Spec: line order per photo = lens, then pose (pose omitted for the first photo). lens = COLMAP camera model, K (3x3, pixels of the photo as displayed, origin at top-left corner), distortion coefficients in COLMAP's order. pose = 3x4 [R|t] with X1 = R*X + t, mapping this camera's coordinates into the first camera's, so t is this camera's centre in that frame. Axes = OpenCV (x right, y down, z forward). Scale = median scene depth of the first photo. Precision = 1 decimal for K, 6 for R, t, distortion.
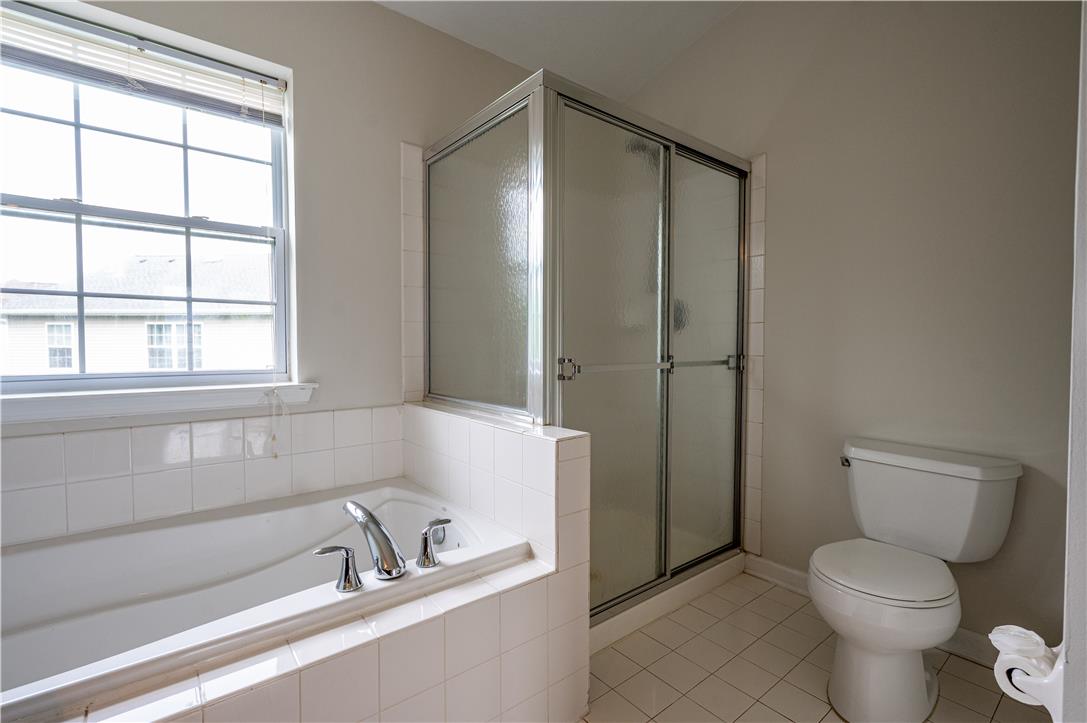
lens RADIAL K [[487.9, 0, 539.2], [0, 487.9, 359.7], [0, 0, 1]] dist [-0.002596, 0.001373]
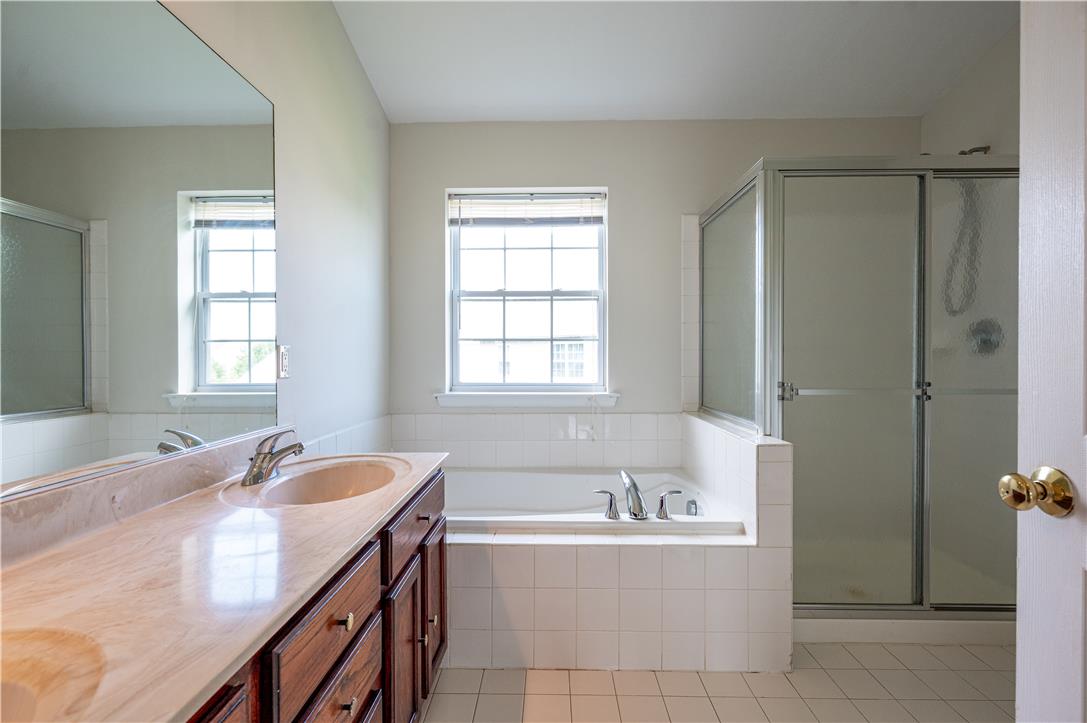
lens RADIAL K [[487.9, 0, 548.5], [0, 487.9, 359.5], [0, 0, 1]] dist [-0.002596, 0.001373]
pose [[0.771499, 0.001985, -0.636227, 0.324252], [-0.019299, 0.999608, -0.020284, -0.020873], [0.635938, 0.027928, 0.771235, -0.281607]]
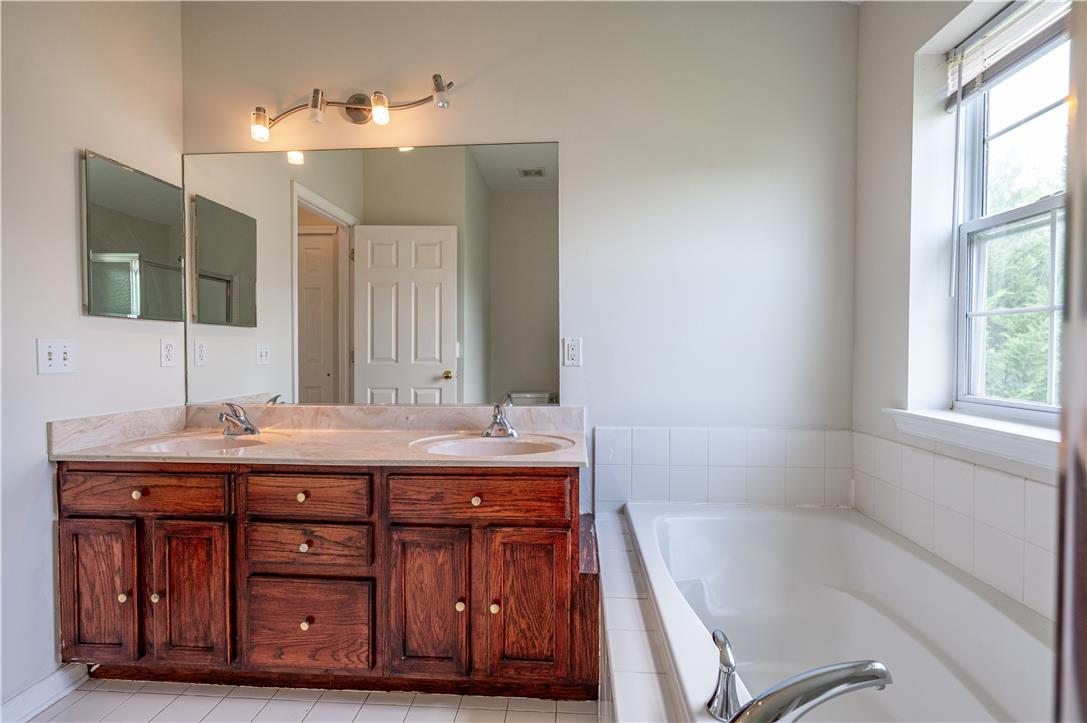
lens RADIAL K [[487.9, 0, 546.7], [0, 487.9, 363.5], [0, 0, 1]] dist [-0.002596, 0.001373]
pose [[-0.675381, 0.017795, -0.737254, 0.202449], [-0.027468, 0.998408, 0.049262, -0.052547], [0.736957, 0.053522, -0.673817, 0.819596]]
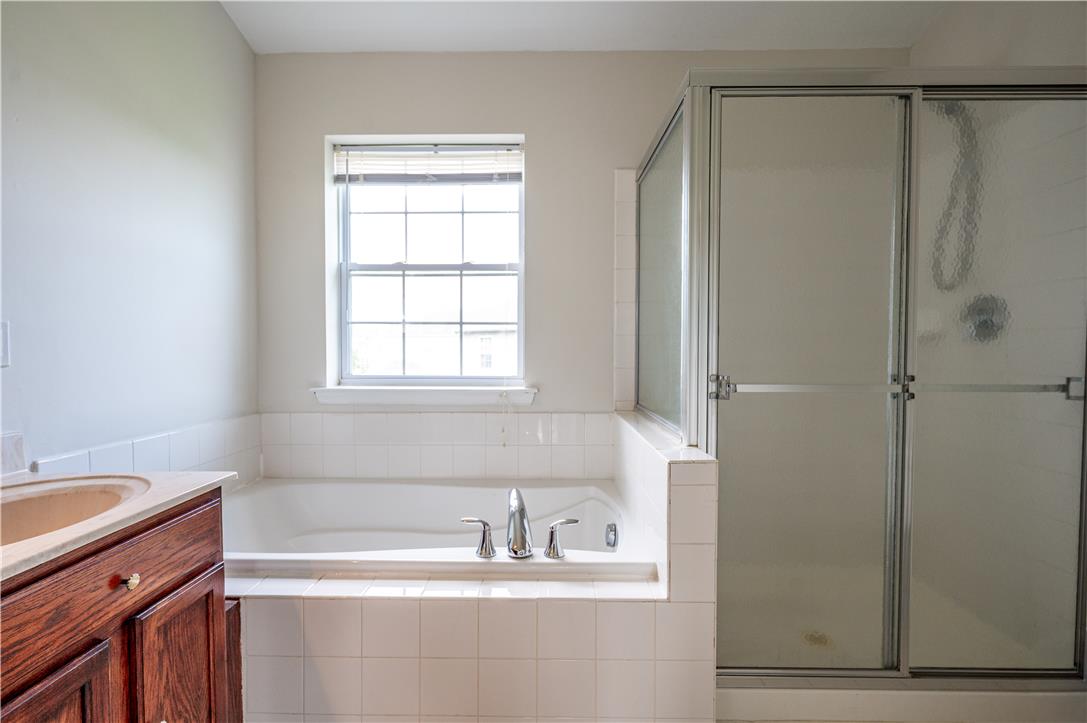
lens RADIAL K [[487.9, 0, 546.1], [0, 487.9, 362.6], [0, 0, 1]] dist [-0.002596, 0.001373]
pose [[0.775896, 0.016866, -0.630635, 0.329049], [-0.022483, 0.999747, -0.000925, -0.015762], [0.630460, 0.014896, 0.776079, 0.082166]]
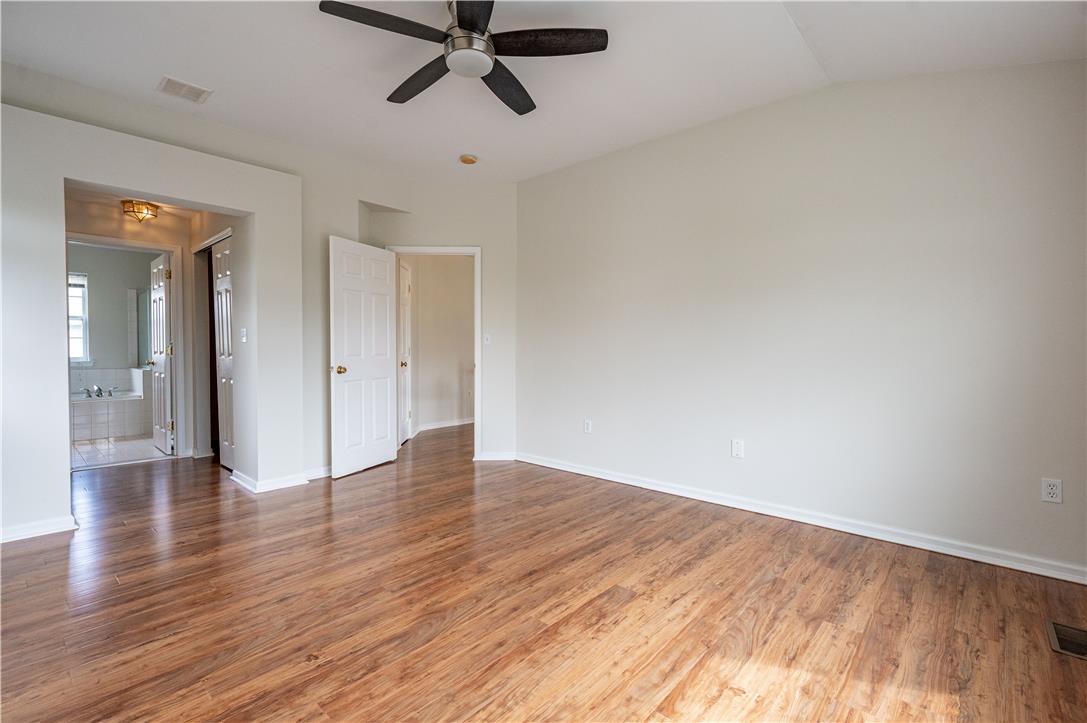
lens RADIAL K [[487.9, 0, 544.8], [0, 487.9, 359.4], [0, 0, 1]] dist [-0.002596, 0.001373]
pose [[0.988203, -0.005874, 0.153039, 2.299757], [0.008474, 0.999831, -0.016344, 0.128623], [-0.152917, 0.017448, 0.988085, -3.089114]]
